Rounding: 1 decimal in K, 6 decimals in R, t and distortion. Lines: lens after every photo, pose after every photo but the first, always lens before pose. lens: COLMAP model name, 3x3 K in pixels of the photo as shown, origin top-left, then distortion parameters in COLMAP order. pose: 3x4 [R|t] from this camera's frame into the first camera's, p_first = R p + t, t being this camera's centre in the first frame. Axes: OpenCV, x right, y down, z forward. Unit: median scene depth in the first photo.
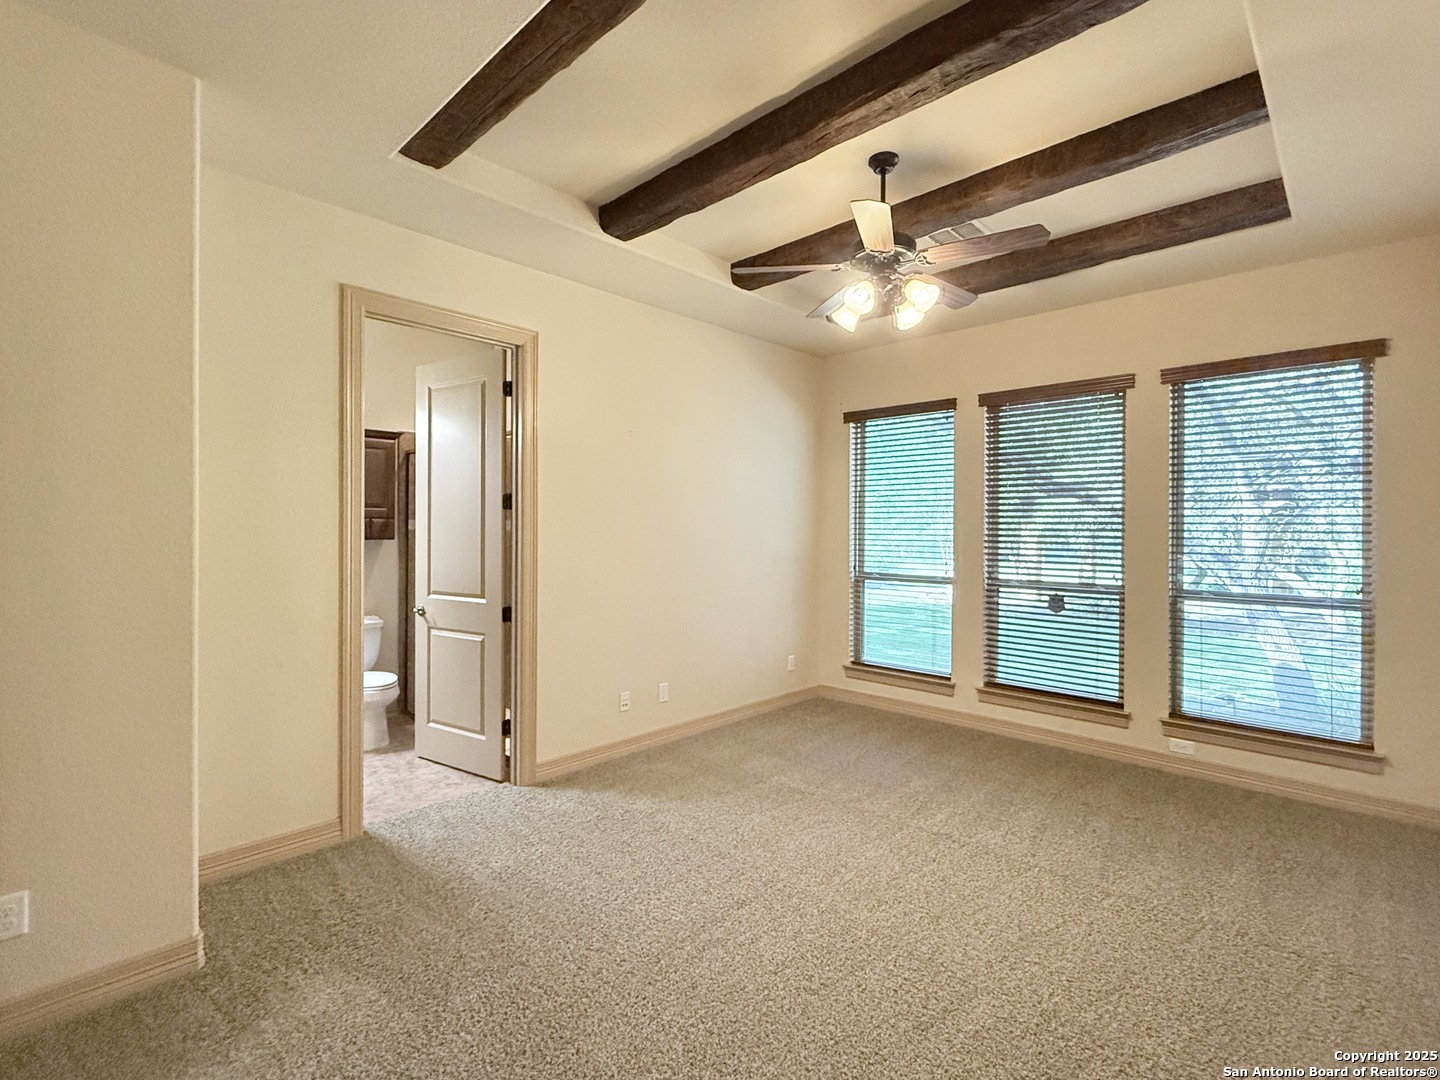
lens RADIAL K [[667.3, 0, 726.5], [0, 667.3, 524.7], [0, 0, 1]] dist [0.019729, -0.000258]
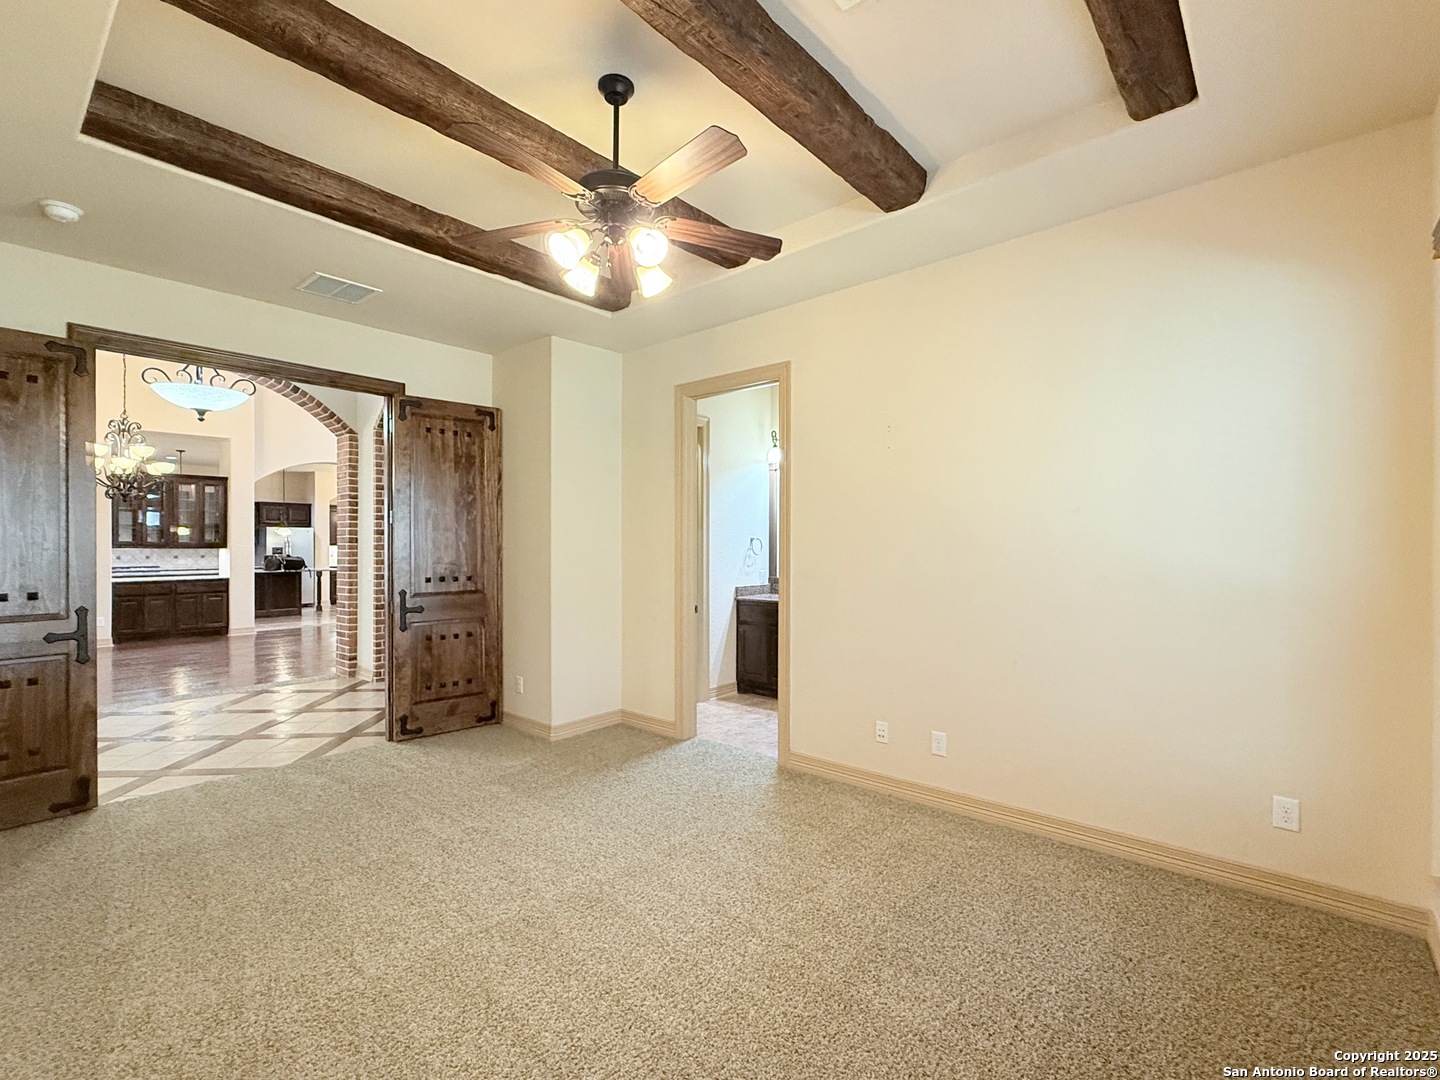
lens RADIAL K [[667.3, 0, 714.5], [0, 667.3, 544.0], [0, 0, 1]] dist [0.019729, -0.000258]
pose [[0.055606, -0.000617, -0.998453, 0.803173], [0.009478, 0.999955, -0.000090, 0.014364], [0.998408, -0.009458, 0.055609, 0.812024]]
